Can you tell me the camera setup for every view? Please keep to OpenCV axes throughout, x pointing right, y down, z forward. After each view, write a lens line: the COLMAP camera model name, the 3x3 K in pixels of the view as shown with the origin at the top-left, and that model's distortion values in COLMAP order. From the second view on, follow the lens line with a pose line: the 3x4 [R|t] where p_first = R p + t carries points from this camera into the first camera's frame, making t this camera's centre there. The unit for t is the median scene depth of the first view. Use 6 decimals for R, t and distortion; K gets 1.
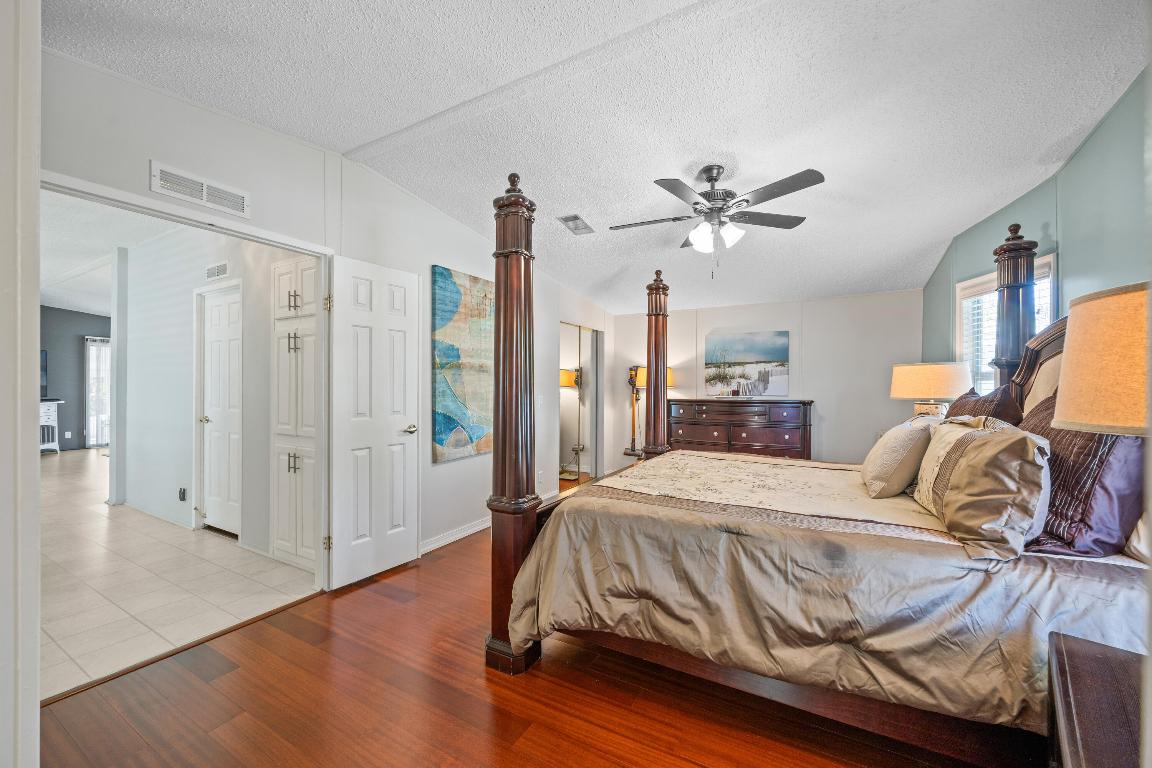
lens RADIAL K [[440.8, 0, 576.7], [0, 440.8, 386.4], [0, 0, 1]] dist [-0.000718, 0.000439]
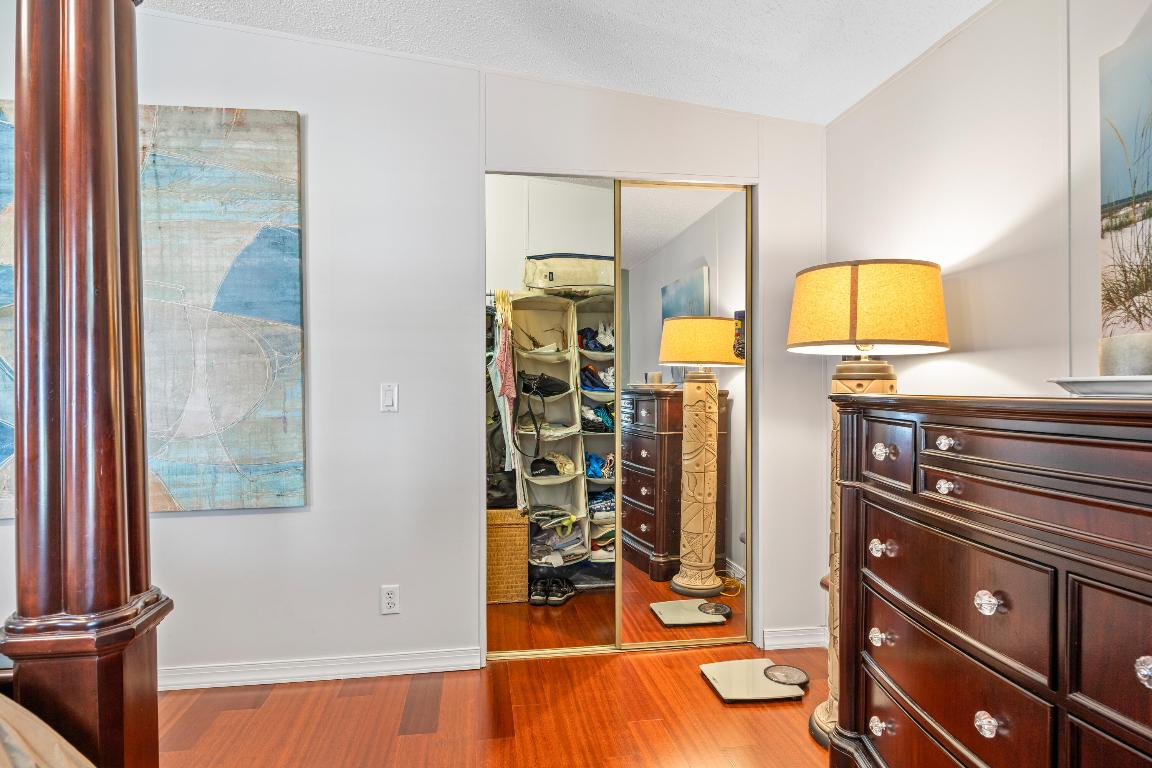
lens RADIAL K [[649.2, 0, 568.4], [0, 649.2, 389.2], [0, 0, 1]] dist [-0.003970, -0.000520]
pose [[0.609155, -0.002591, -0.793047, 0.865941], [0.008253, 0.999961, 0.003072, 0.051676], [0.793009, -0.008417, 0.609152, 1.526533]]
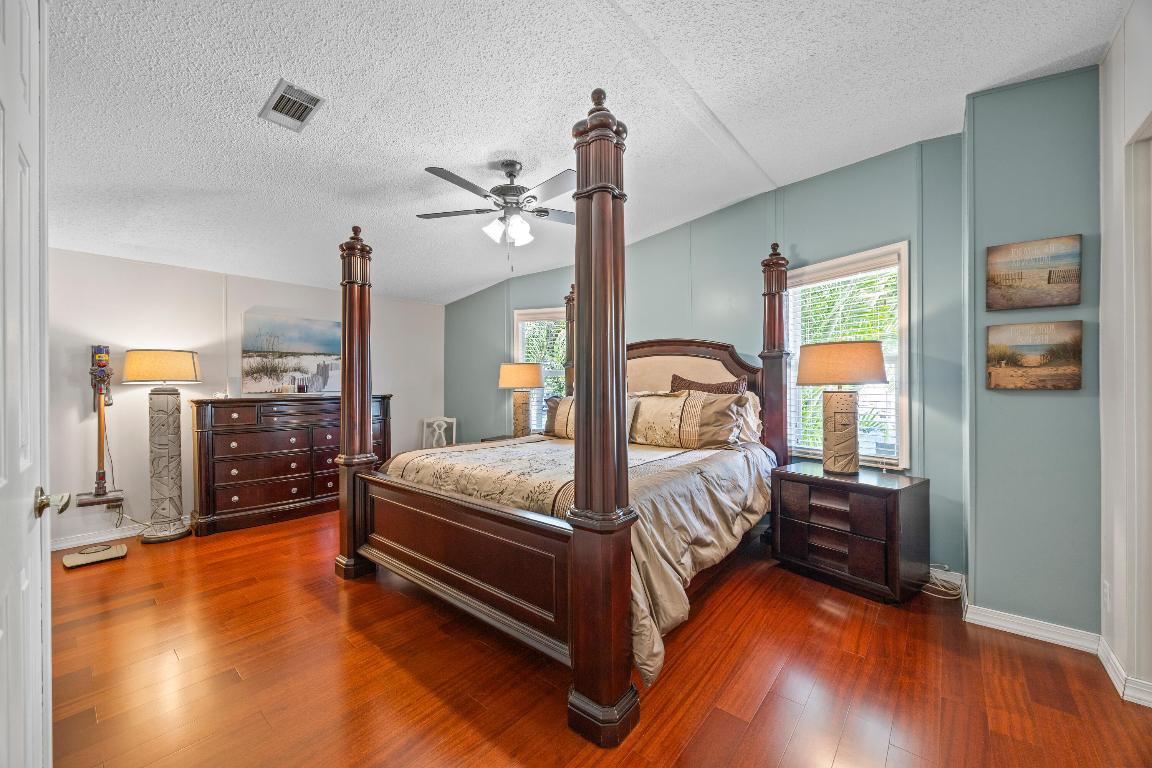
lens RADIAL K [[440.8, 0, 558.5], [0, 440.8, 380.7], [0, 0, 1]] dist [-0.000718, 0.000439]
pose [[0.202083, 0.009165, 0.979326, -0.766459], [0.010113, 0.999883, -0.011444, 0.029193], [-0.979316, 0.012217, 0.201966, 0.771049]]
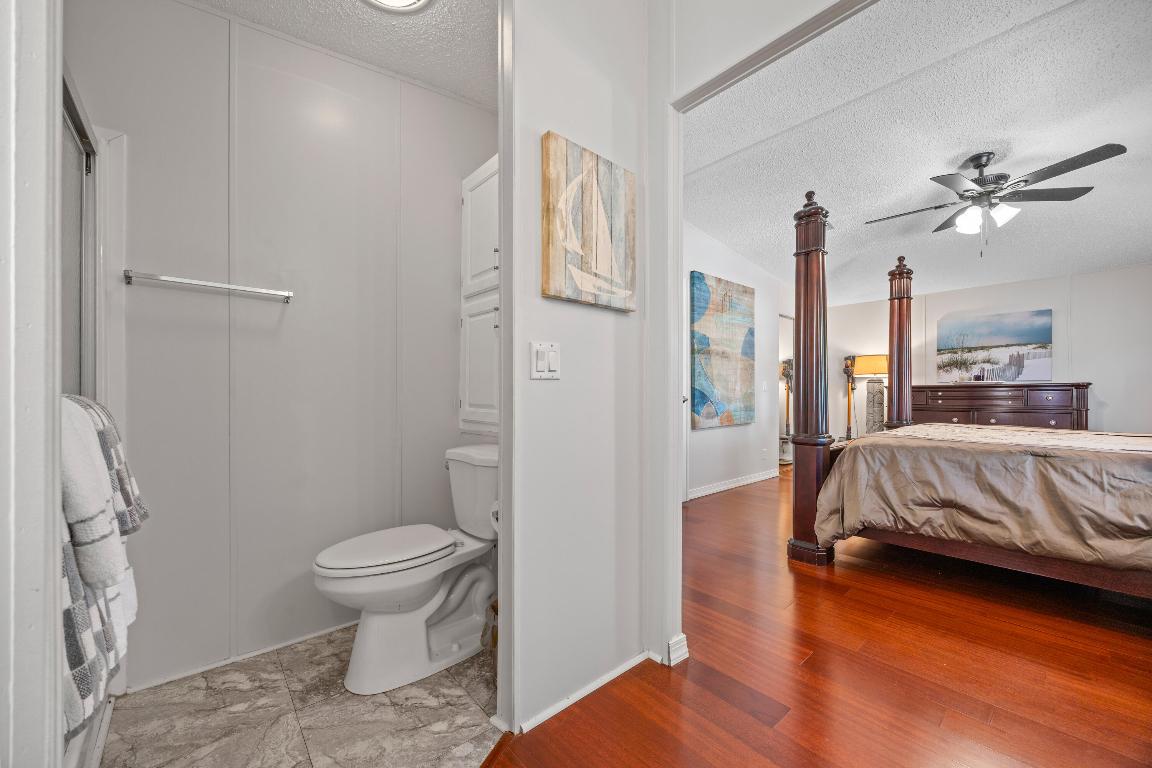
lens RADIAL K [[440.8, 0, 575.7], [0, 440.8, 393.0], [0, 0, 1]] dist [-0.000718, 0.000439]
pose [[0.942399, -0.003341, -0.334475, -0.306851], [0.001922, 0.999988, -0.004574, 0.106346], [0.334486, 0.003668, 0.942394, -0.403259]]
